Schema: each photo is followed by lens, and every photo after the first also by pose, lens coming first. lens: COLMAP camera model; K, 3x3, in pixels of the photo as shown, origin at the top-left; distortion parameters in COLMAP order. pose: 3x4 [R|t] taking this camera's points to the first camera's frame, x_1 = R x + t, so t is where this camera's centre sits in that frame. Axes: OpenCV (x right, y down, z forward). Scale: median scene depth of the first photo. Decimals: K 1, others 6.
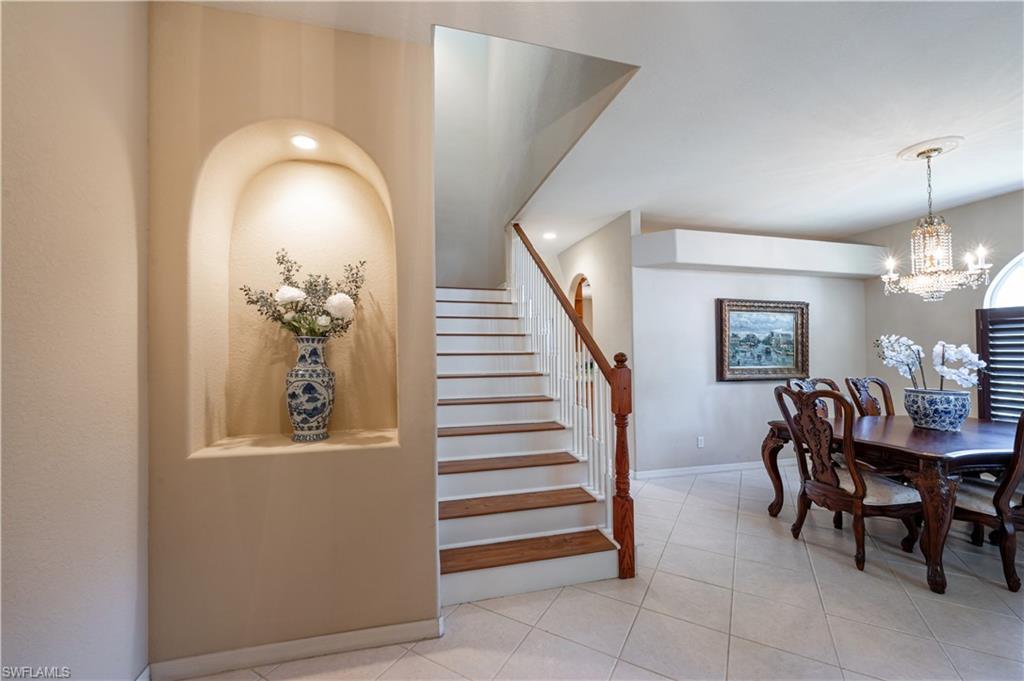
lens RADIAL K [[426.0, 0, 512.0], [0, 426.0, 308.7], [0, 0, 1]] dist [-0.000170, 0.000094]
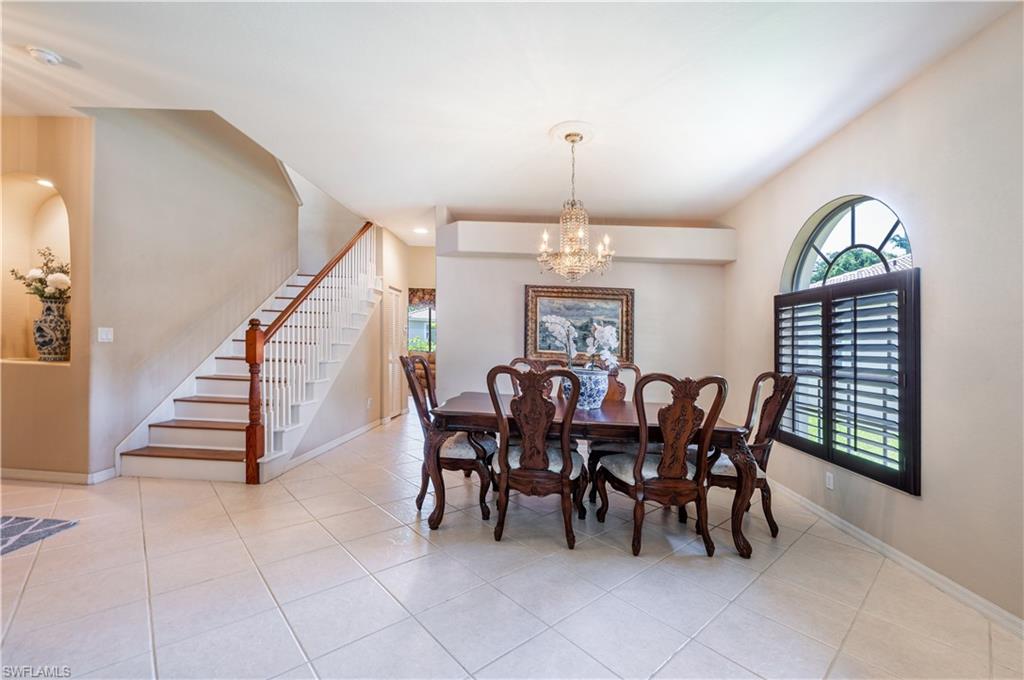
lens RADIAL K [[427.3, 0, 516.4], [0, 427.3, 317.3], [0, 0, 1]] dist [0.000102, 0.000213]
pose [[0.953217, 0.025137, -0.301241, 0.852454], [-0.016532, 0.999380, 0.031082, 0.026311], [0.301836, -0.024648, 0.953041, -0.018188]]
